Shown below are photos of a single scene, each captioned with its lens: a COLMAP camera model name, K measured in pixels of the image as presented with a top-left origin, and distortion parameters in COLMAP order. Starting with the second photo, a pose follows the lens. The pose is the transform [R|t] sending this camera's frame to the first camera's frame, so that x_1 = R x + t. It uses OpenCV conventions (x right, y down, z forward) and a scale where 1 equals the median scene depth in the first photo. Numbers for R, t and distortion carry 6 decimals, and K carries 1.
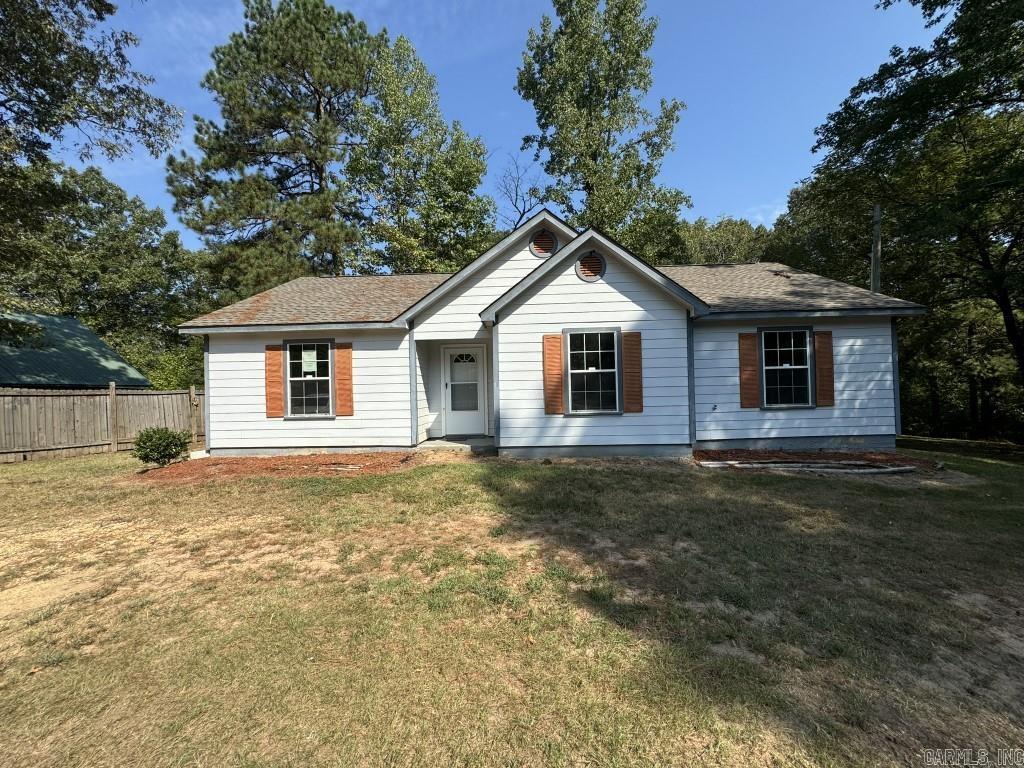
lens RADIAL K [[410.1, 0, 512.5], [0, 410.1, 382.7], [0, 0, 1]] dist [-0.002723, -0.000203]
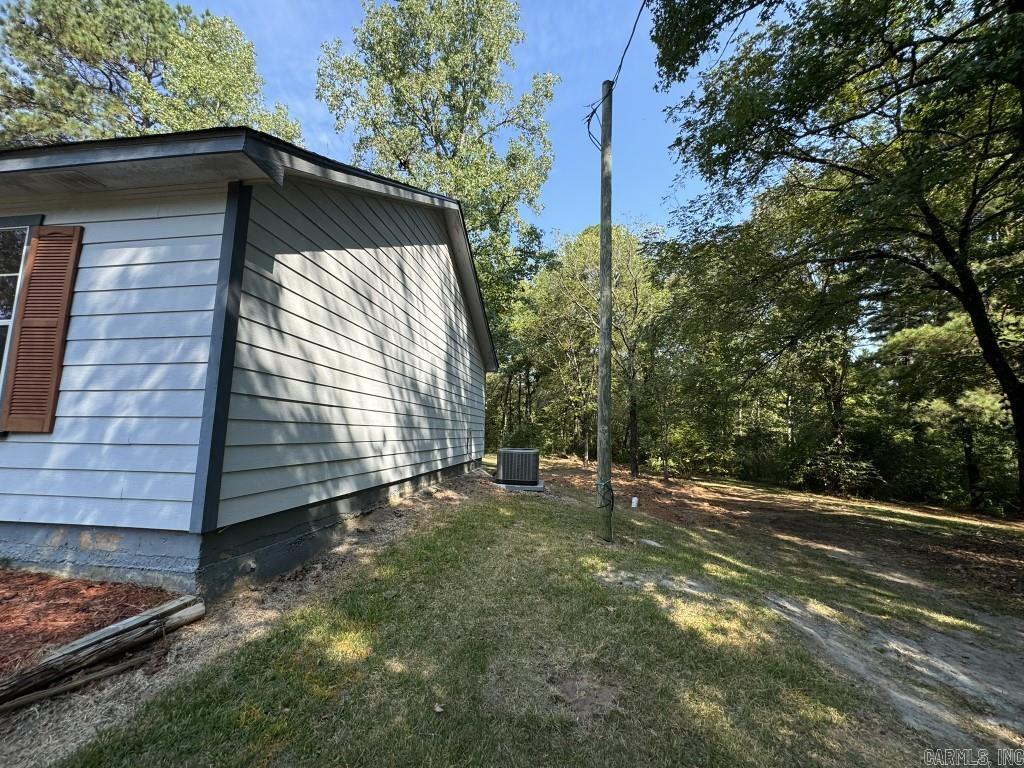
lens RADIAL K [[410.1, 0, 513.5], [0, 410.1, 387.6], [0, 0, 1]] dist [-0.002723, -0.000203]
pose [[0.994475, 0.026122, -0.101672, 1.201374], [-0.036157, 0.994516, -0.098138, 0.037374], [0.098551, 0.101272, 0.989966, 0.695047]]
